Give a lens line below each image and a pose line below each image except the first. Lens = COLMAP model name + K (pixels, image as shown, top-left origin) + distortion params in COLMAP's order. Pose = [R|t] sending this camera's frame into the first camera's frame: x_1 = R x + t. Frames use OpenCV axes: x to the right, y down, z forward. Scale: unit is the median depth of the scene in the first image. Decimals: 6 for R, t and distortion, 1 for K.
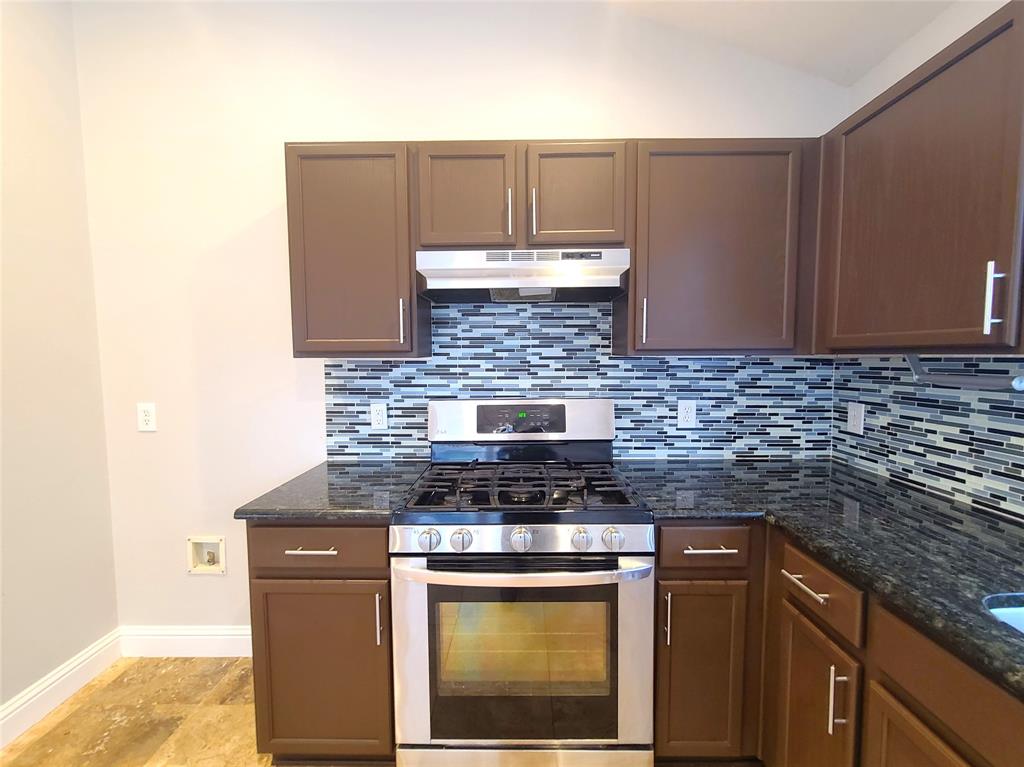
lens RADIAL K [[442.8, 0, 512.0], [0, 442.8, 383.5], [0, 0, 1]] dist [-0.002419, -0.000074]
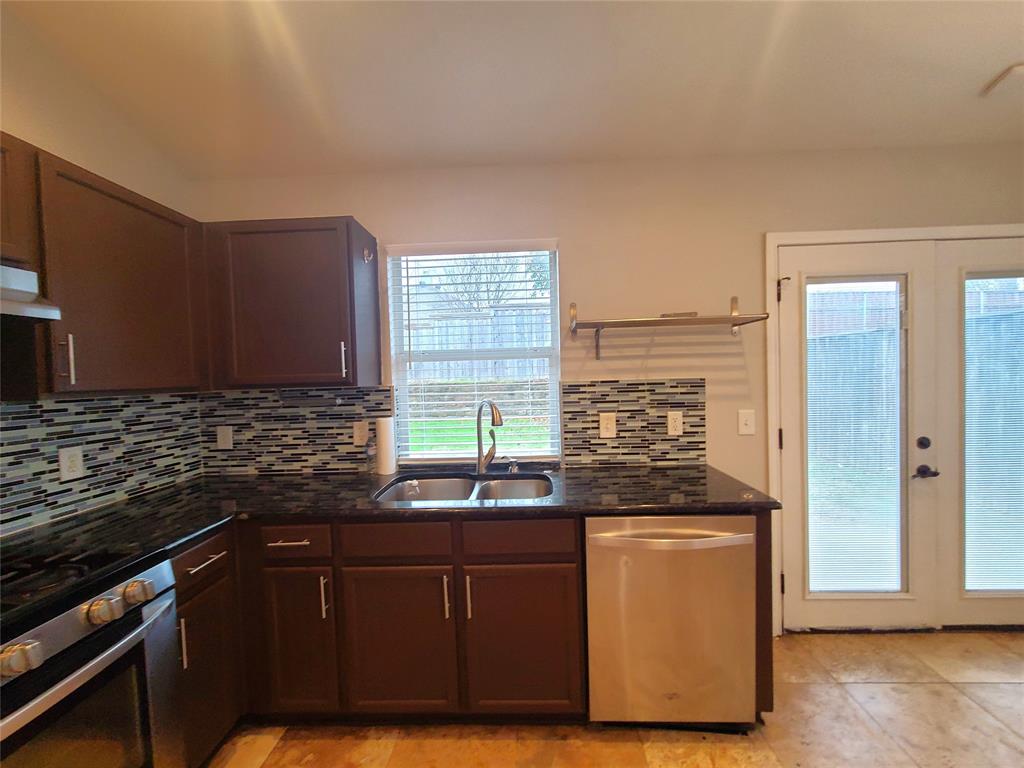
lens RADIAL K [[418.3, 0, 517.0], [0, 418.3, 386.6], [0, 0, 1]] dist [-0.003409, -0.000141]
pose [[0.023022, -0.026003, 0.999397, -0.410994], [0.093933, 0.995296, 0.023733, -0.019380], [-0.995312, 0.093330, 0.025356, 0.082934]]
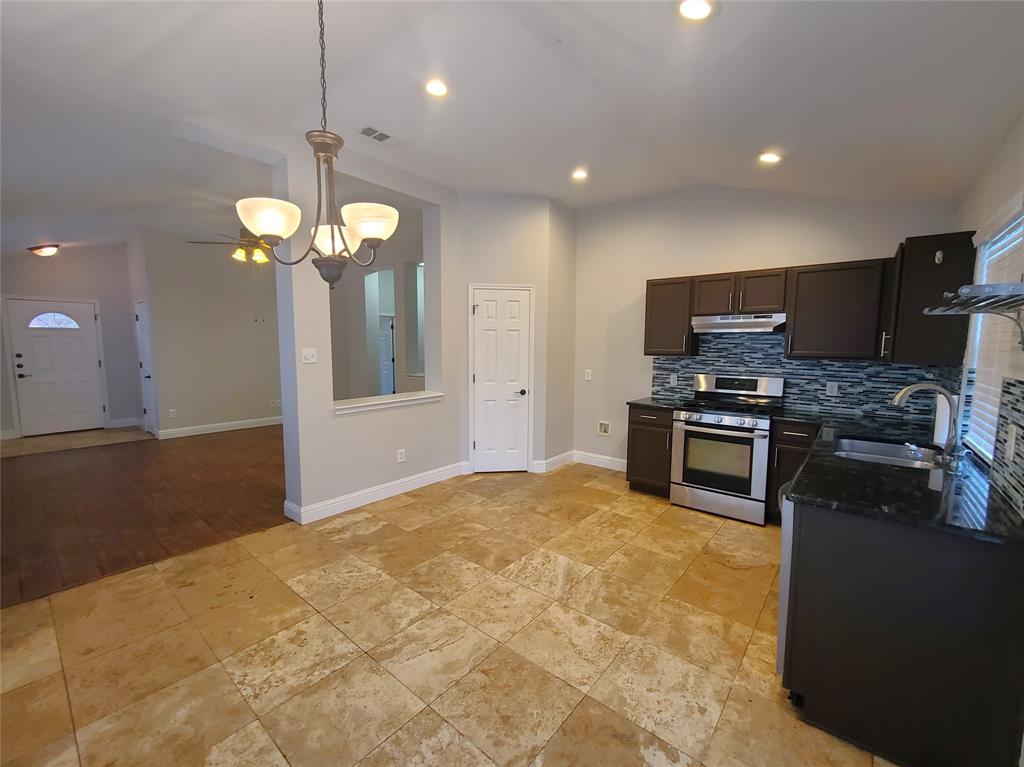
lens RADIAL K [[422.2, 0, 514.2], [0, 422.2, 385.7], [0, 0, 1]] dist [-0.002866, 0.000270]
pose [[0.780313, 0.072548, -0.621167, 0.458453], [-0.052020, 0.997336, 0.051134, 0.032929], [0.623222, -0.007587, 0.782008, -1.361512]]
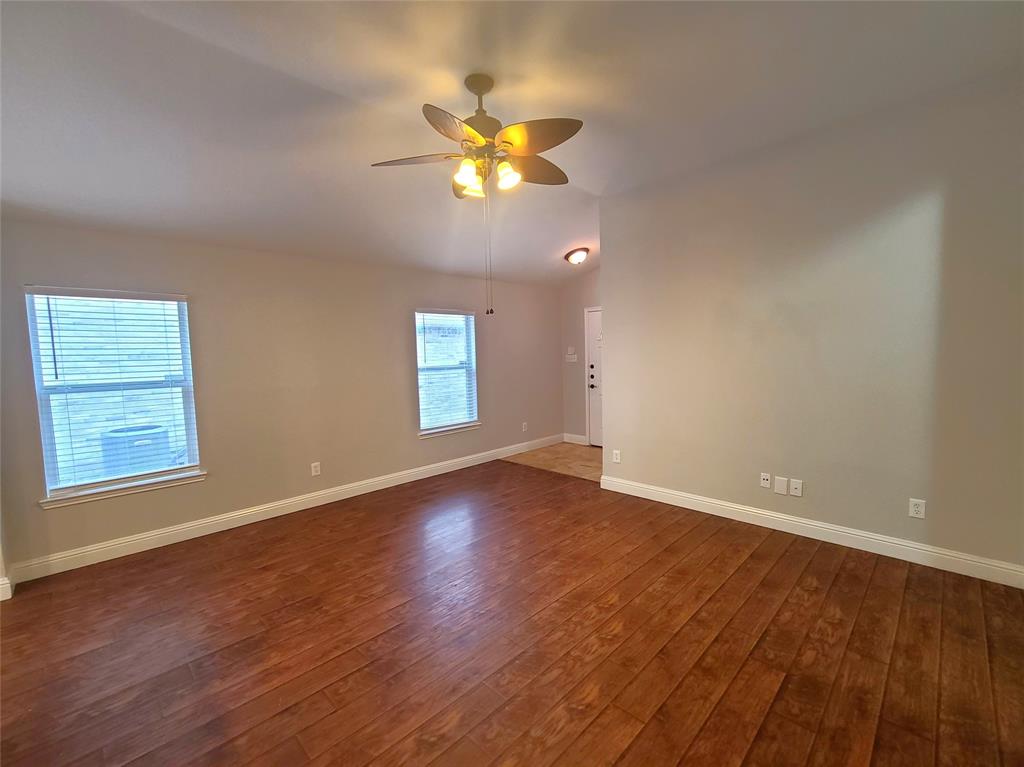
lens RADIAL K [[437.9, 0, 512.0], [0, 437.9, 383.5], [0, 0, 1]] dist [-0.011712, -0.000083]
pose [[-0.697642, 0.074356, -0.712578, -1.646255], [-0.017047, 0.992595, 0.120265, -0.110322], [0.716244, 0.096049, -0.691209, 0.800332]]
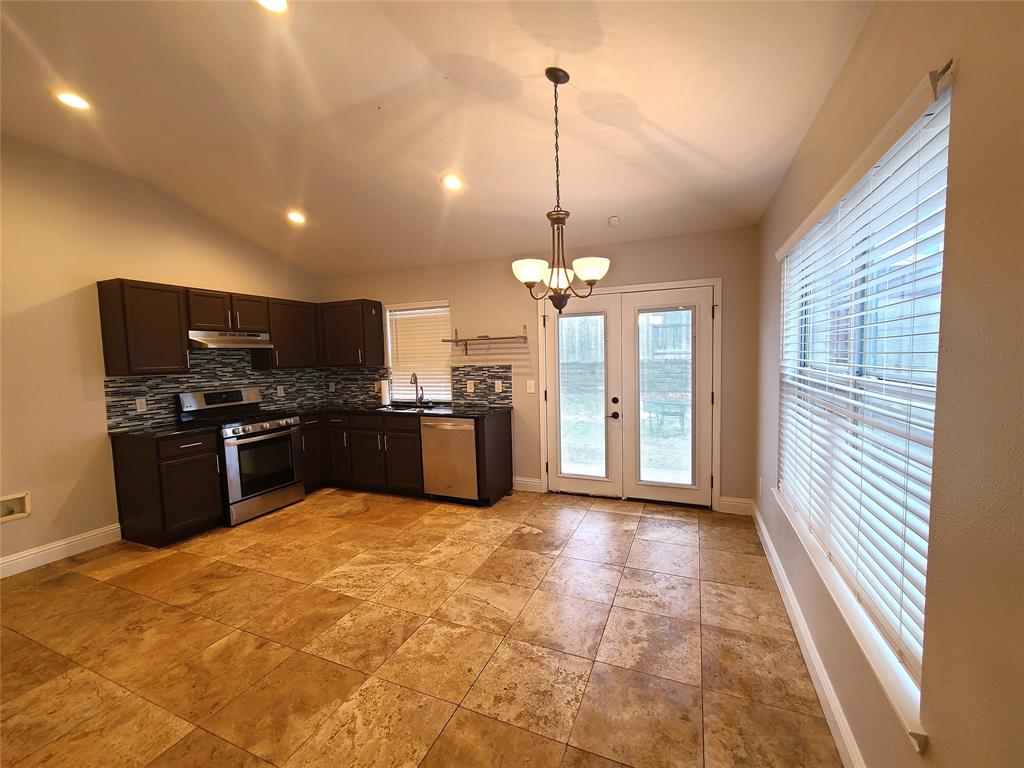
lens RADIAL K [[418.3, 0, 517.0], [0, 418.3, 386.6], [0, 0, 1]] dist [-0.003409, -0.000141]
pose [[0.372703, -0.072440, 0.925119, -1.407042], [0.084460, 0.995458, 0.043922, 0.051929], [-0.924099, 0.061766, 0.377129, -1.272570]]
